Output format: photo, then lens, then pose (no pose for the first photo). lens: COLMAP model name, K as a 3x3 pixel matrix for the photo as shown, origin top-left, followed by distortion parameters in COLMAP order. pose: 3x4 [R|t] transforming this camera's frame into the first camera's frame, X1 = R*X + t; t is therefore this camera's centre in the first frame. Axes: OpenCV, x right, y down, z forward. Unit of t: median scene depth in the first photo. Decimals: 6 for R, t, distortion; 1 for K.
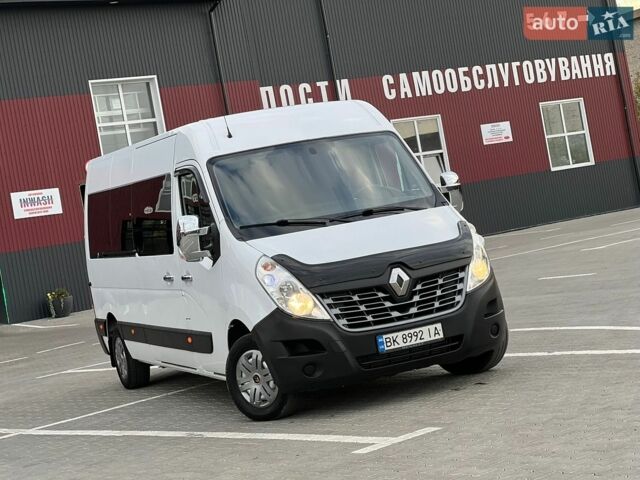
lens RADIAL K [[1420.3, 0, 352.9], [0, 1420.3, 246.2], [0, 0, 1]] dist [0.211292, 0.000000]
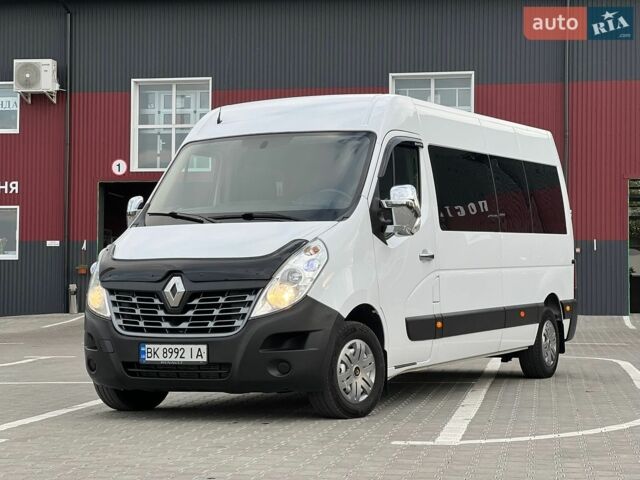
lens RADIAL K [[1420.3, 0, 322.7], [0, 1420.3, 236.0], [0, 0, 1]] dist [0.211292, 0.000000]
pose [[0.656614, 0.143867, -0.740379, 0.764385], [-0.126923, 0.988717, 0.079559, -0.095284], [0.743471, 0.041732, 0.667465, 0.443754]]
